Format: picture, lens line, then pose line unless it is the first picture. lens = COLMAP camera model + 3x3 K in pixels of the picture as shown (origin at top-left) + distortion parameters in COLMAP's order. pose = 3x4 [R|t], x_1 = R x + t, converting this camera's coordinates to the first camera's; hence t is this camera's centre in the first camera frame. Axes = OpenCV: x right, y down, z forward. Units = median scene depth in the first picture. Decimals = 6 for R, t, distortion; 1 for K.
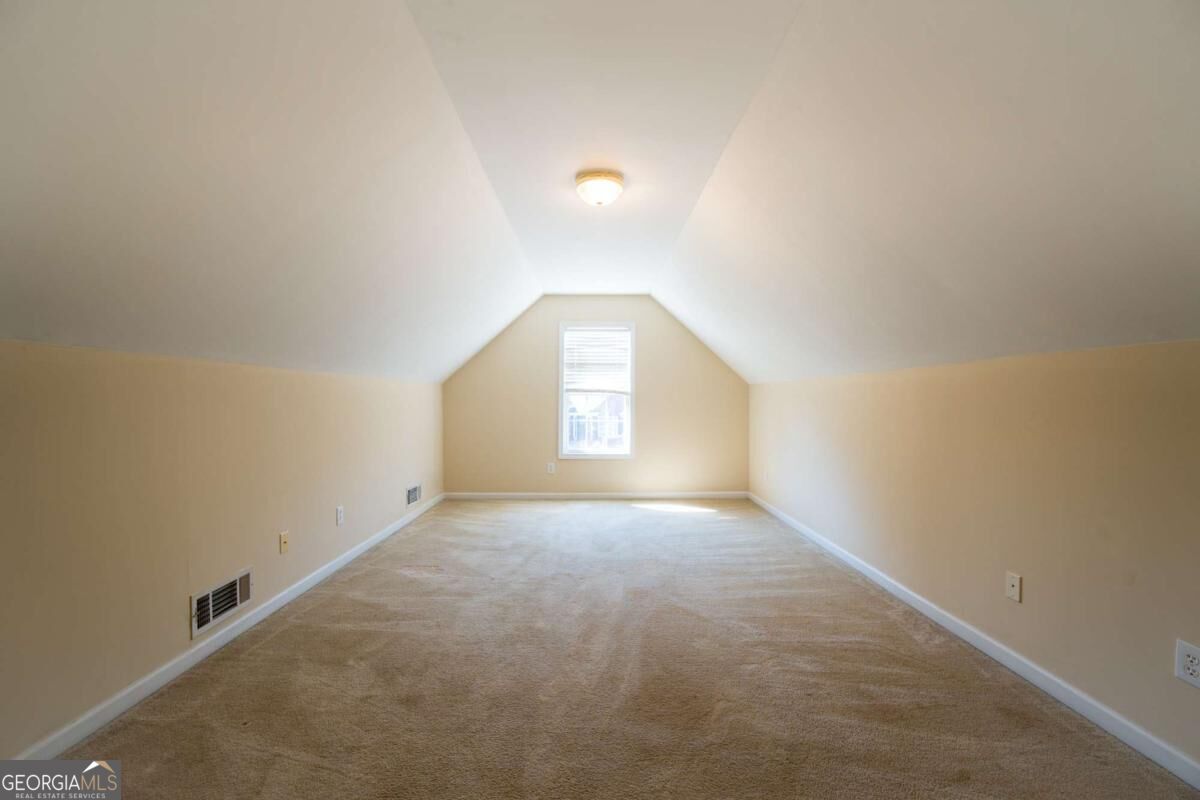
lens RADIAL K [[492.4, 0, 598.3], [0, 492.4, 405.8], [0, 0, 1]] dist [-0.014325, 0.000286]
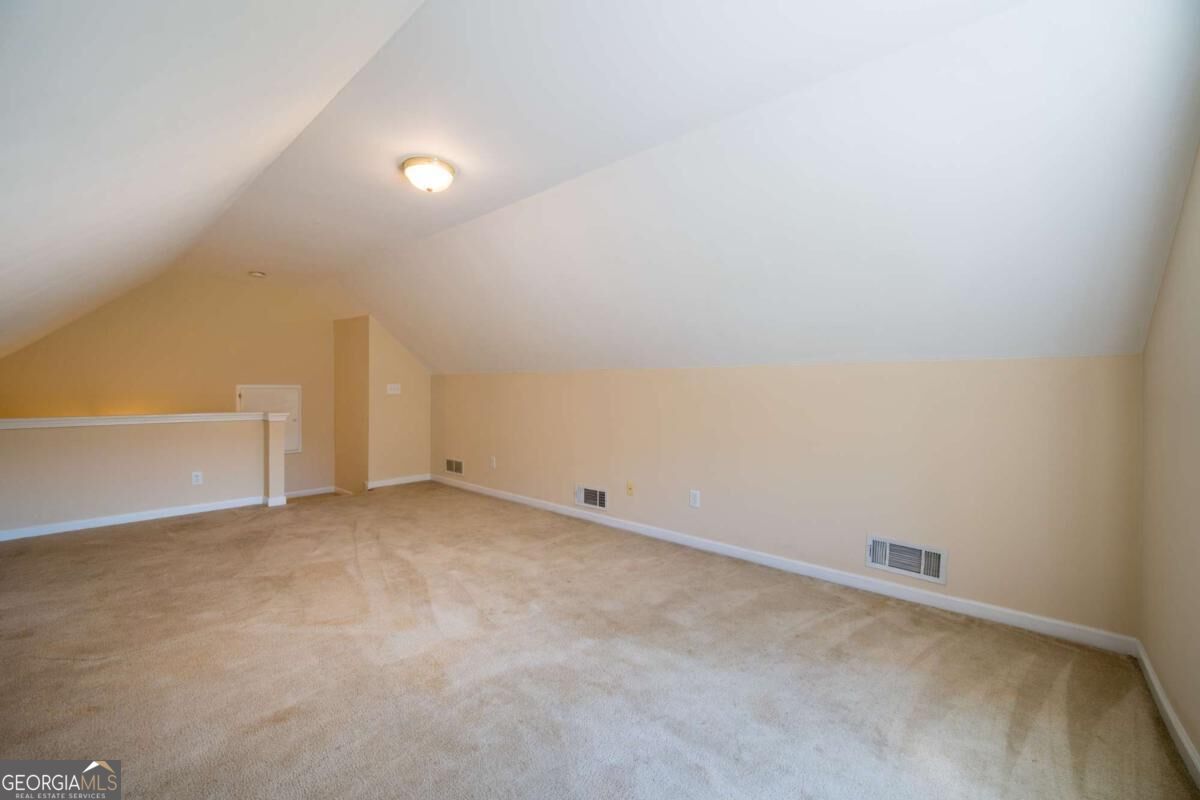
lens RADIAL K [[492.4, 0, 598.3], [0, 492.4, 405.8], [0, 0, 1]] dist [-0.014325, 0.000286]
pose [[-0.700004, 0.009914, -0.714070, 0.342213], [-0.016455, 0.999414, 0.030006, -0.008372], [0.713949, 0.032754, -0.699431, 1.406734]]
